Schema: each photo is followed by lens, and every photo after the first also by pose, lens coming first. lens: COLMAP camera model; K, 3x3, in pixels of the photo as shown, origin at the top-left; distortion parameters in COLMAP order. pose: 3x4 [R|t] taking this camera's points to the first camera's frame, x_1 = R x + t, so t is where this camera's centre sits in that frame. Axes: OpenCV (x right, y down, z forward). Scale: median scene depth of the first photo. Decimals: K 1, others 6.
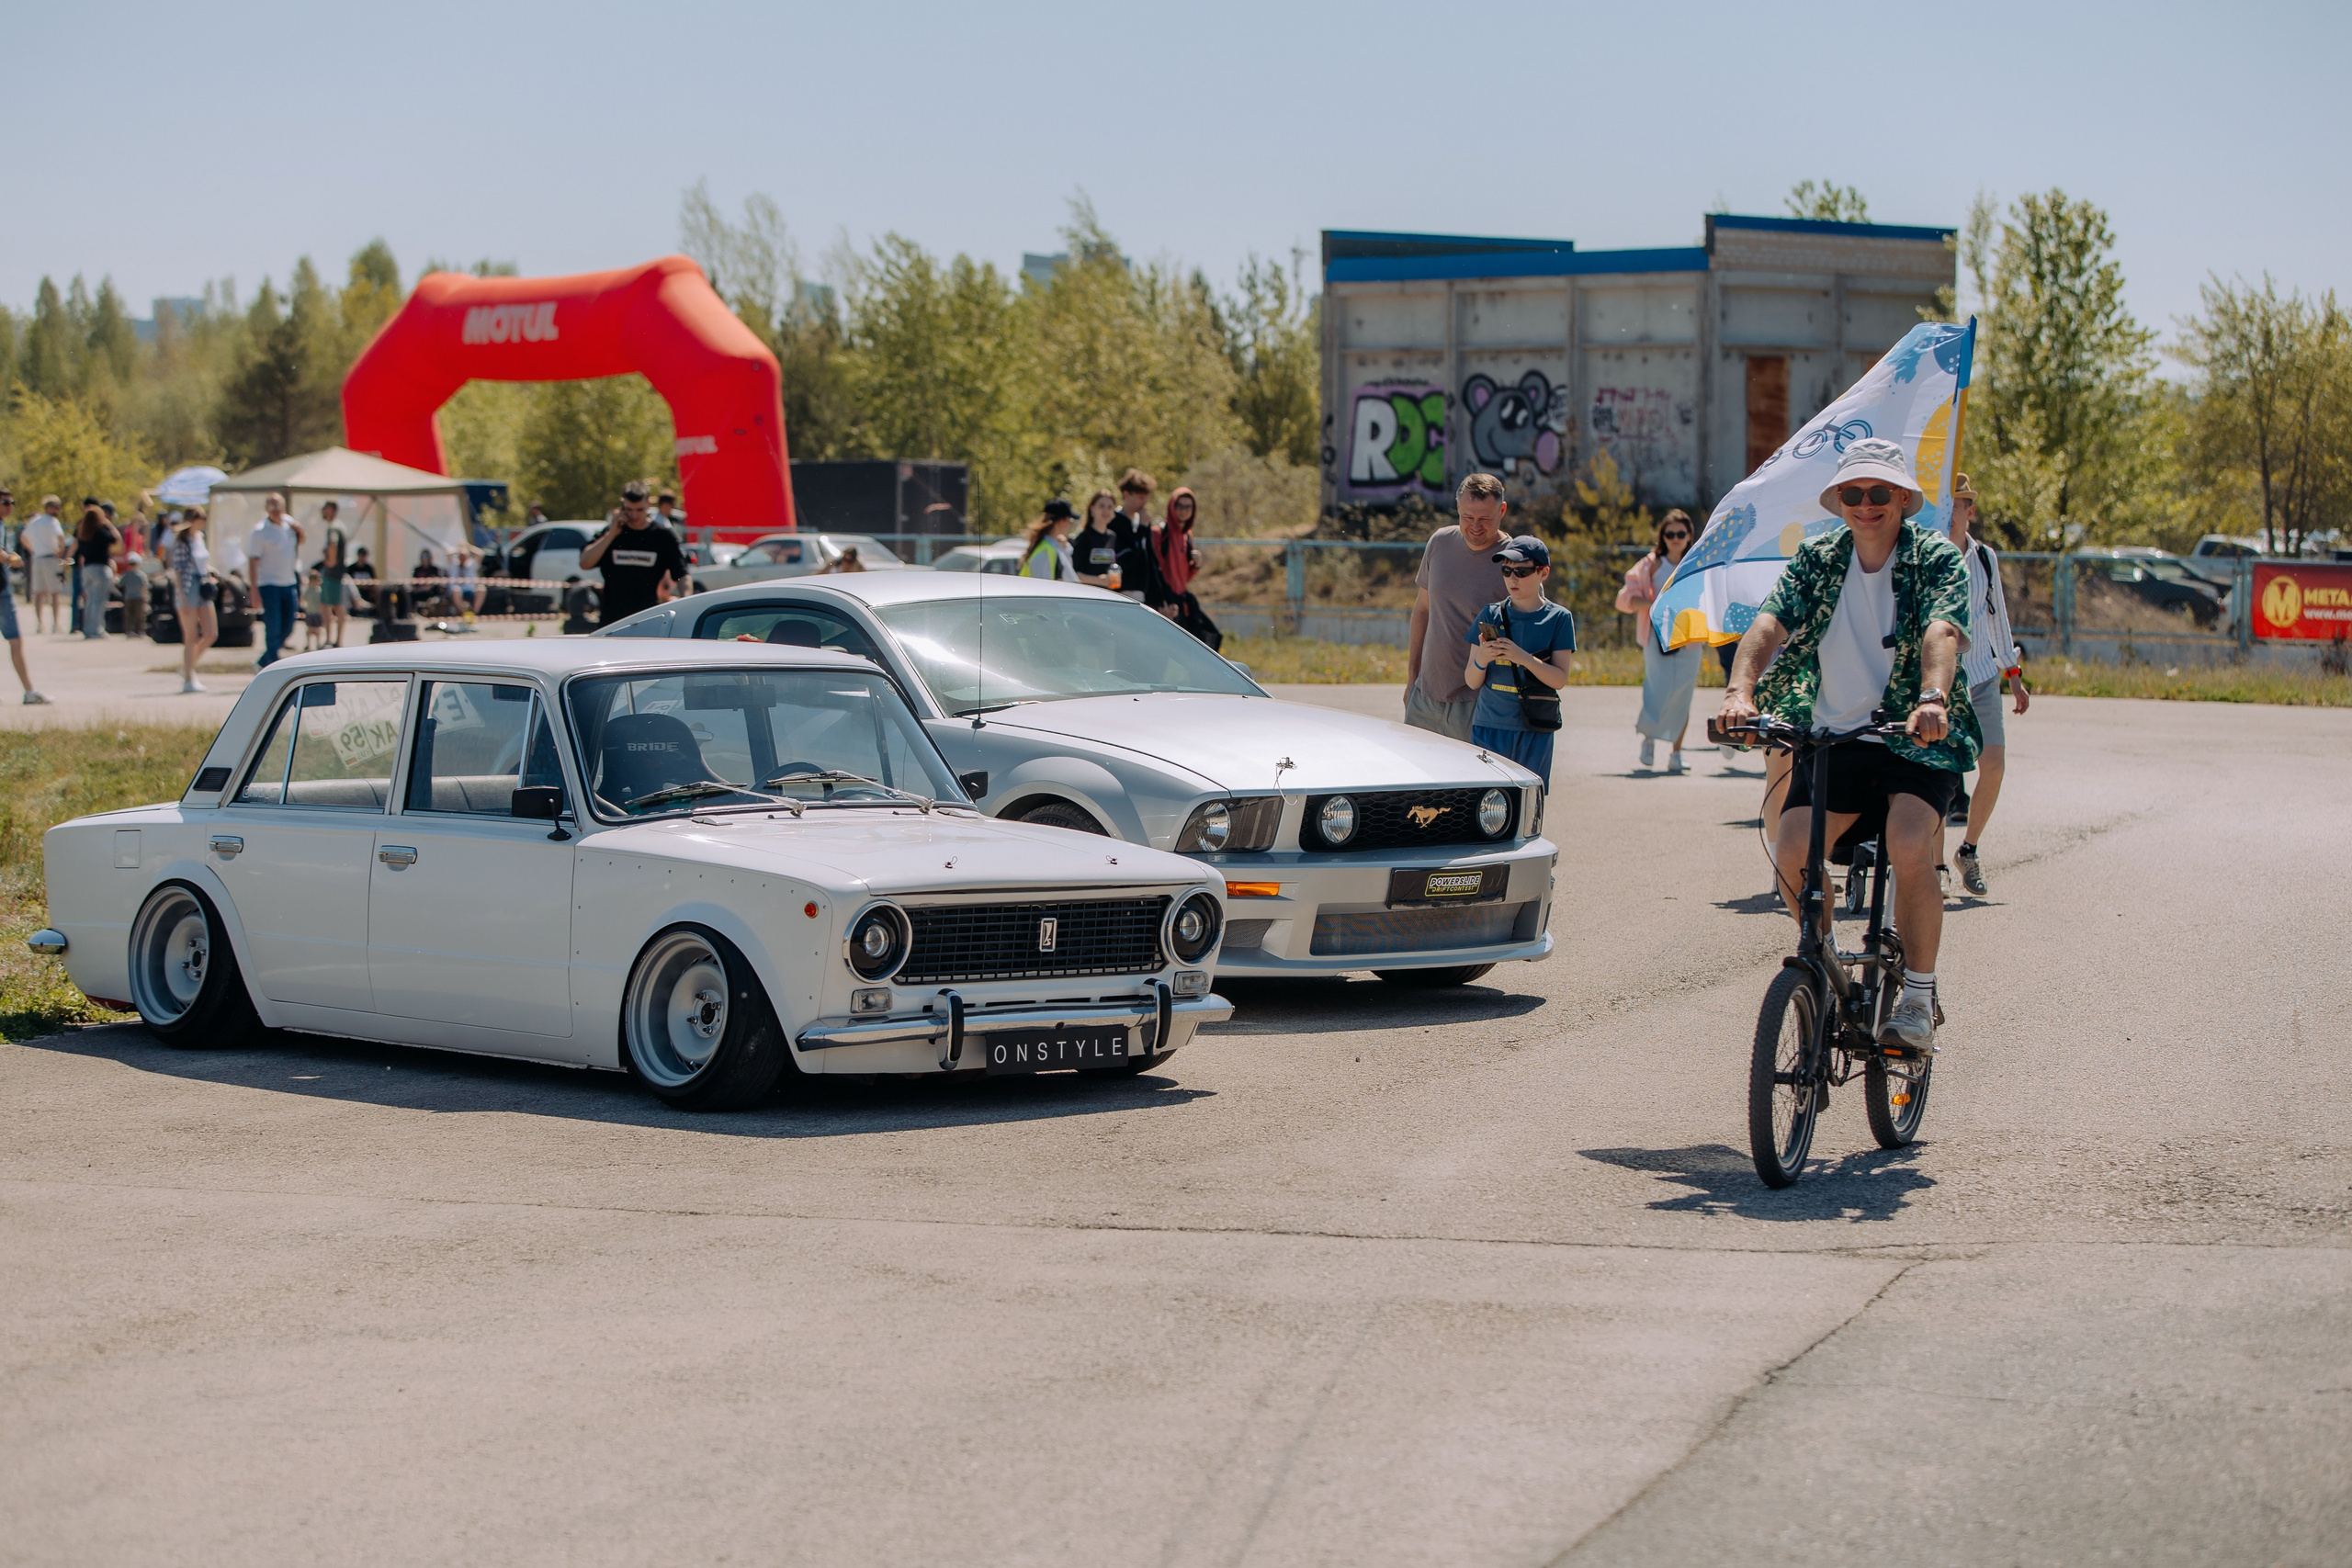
lens RADIAL K [[6151.9, 0, 1170.2], [0, 6151.9, 789.5], [0, 0, 1]] dist [-0.469620, 0.000000]
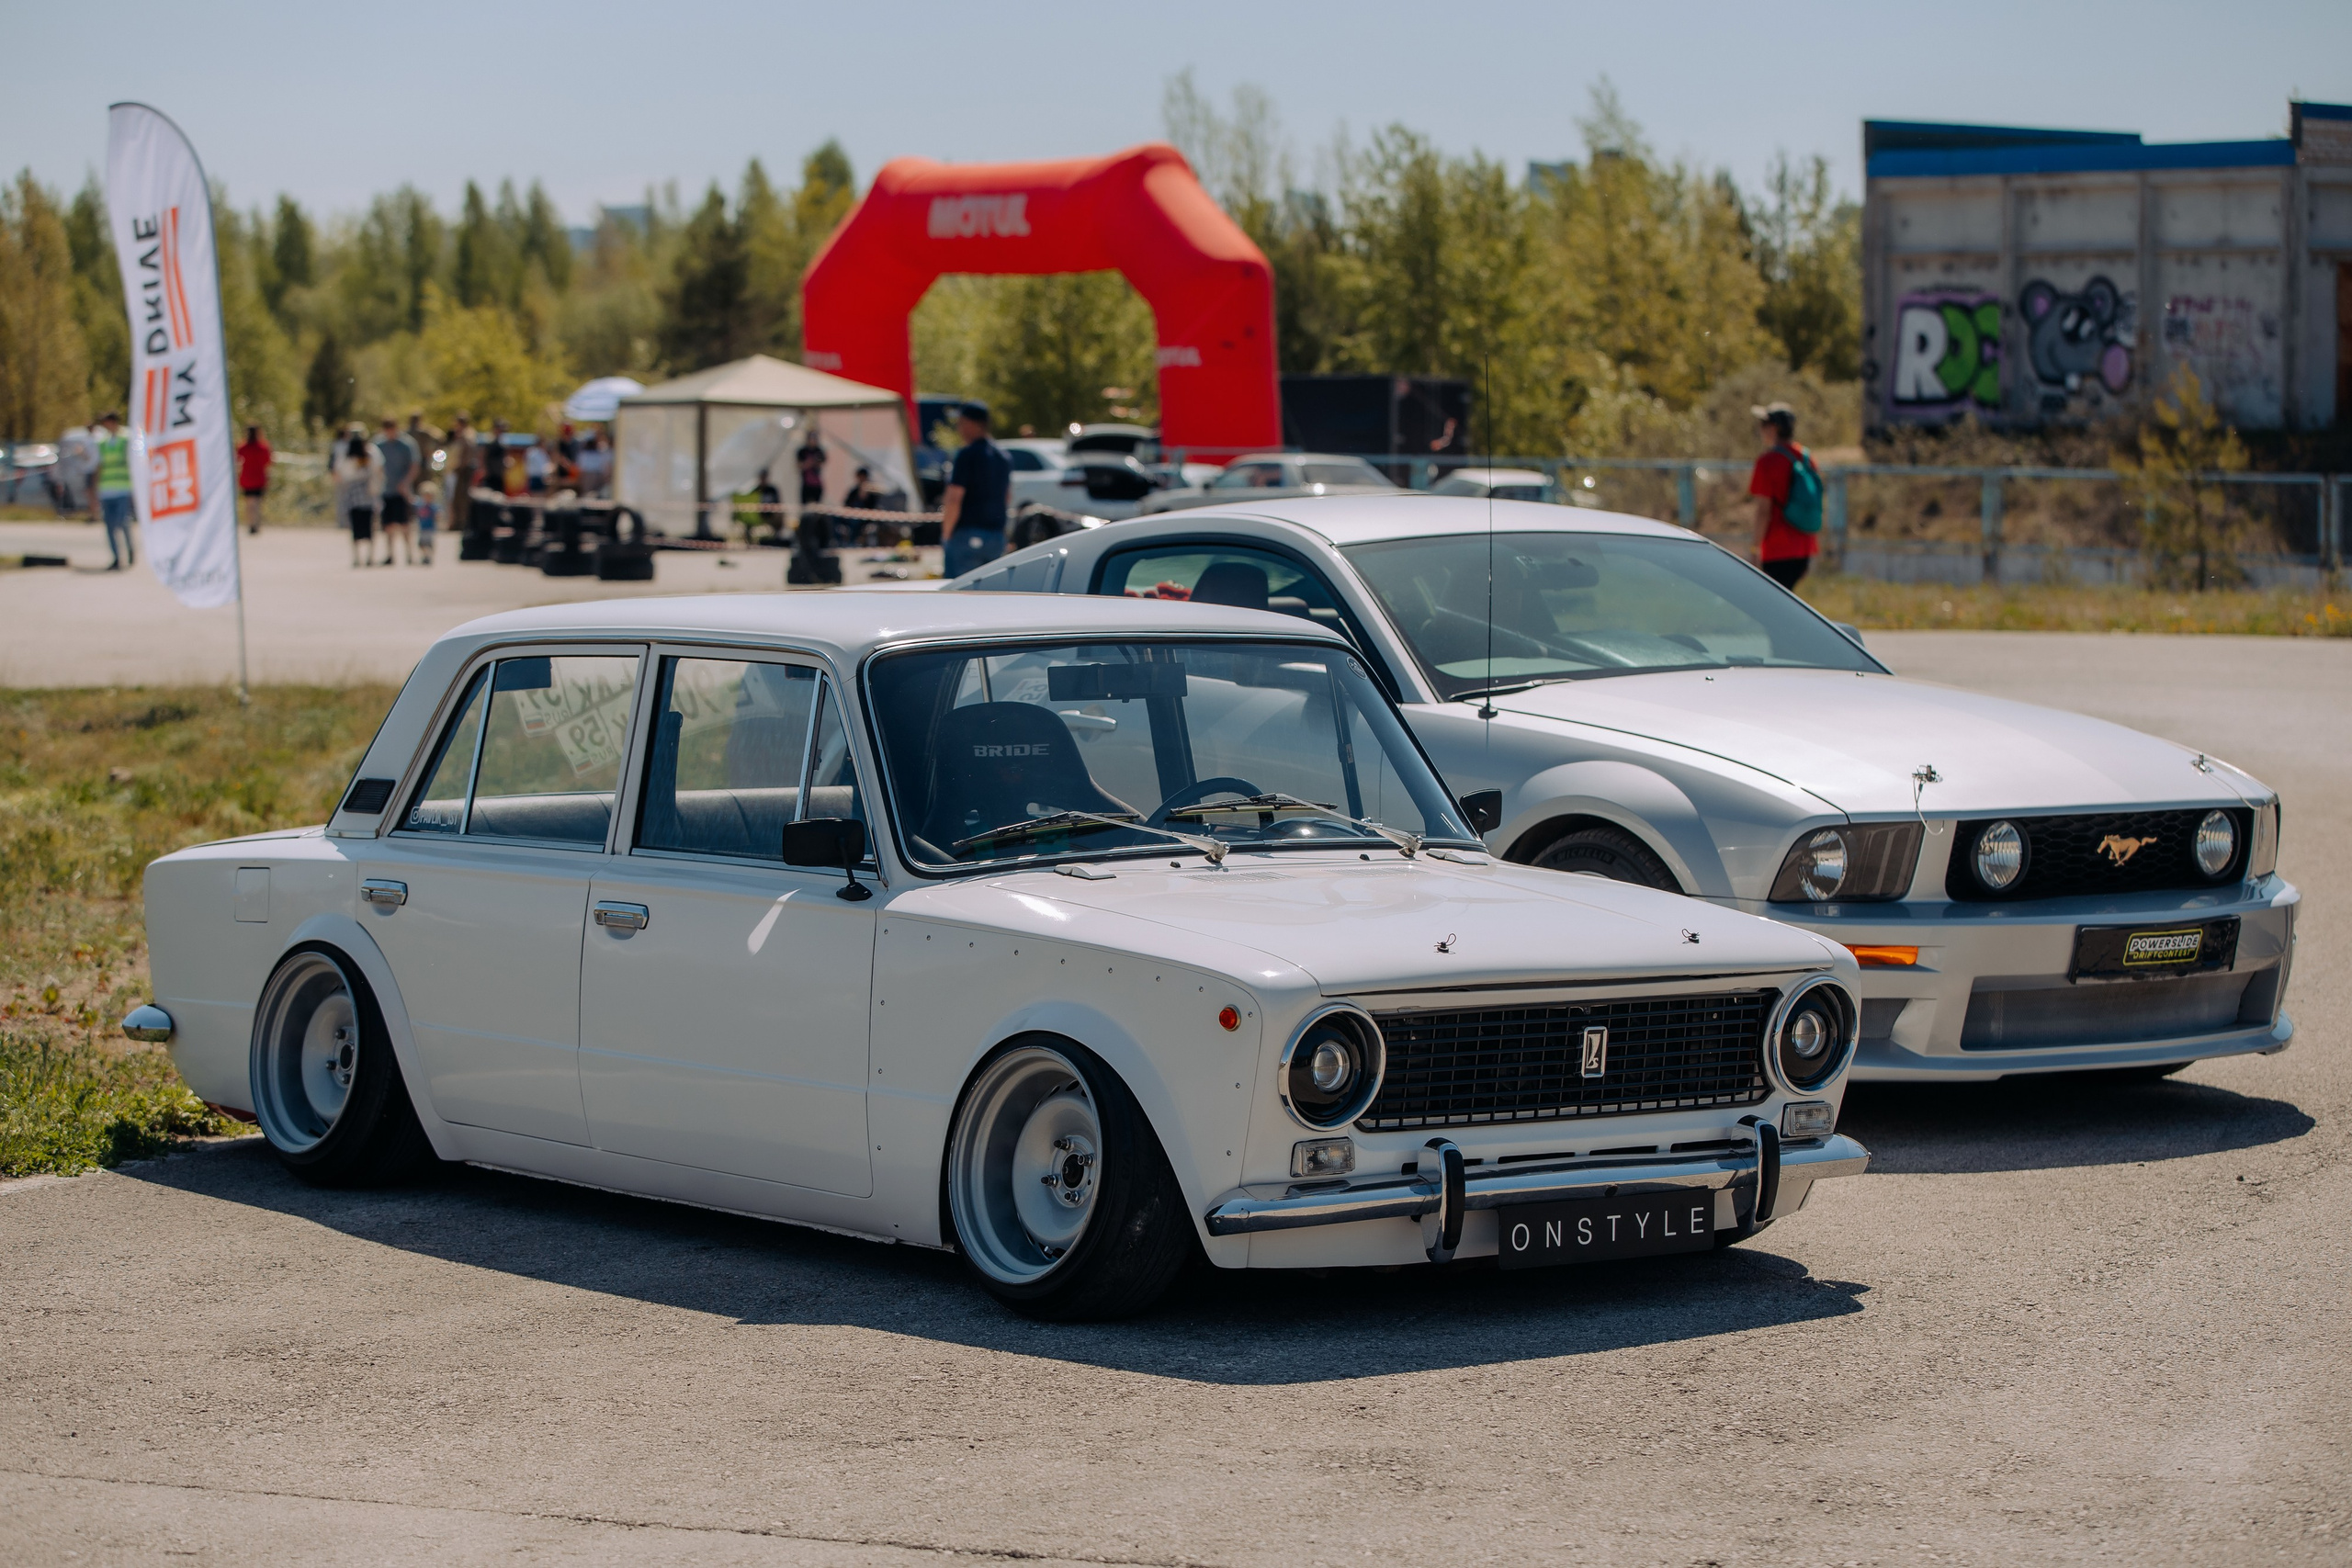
lens RADIAL K [[6336.0, 0, 1179.4], [0, 6336.0, 787.0], [0, 0, 1]] dist [-0.491142, 0.000000]
pose [[0.996896, 0.004367, -0.078609, -0.009494], [-0.003570, 0.999941, 0.010281, -0.009661], [0.078649, -0.009969, 0.996853, 0.277972]]
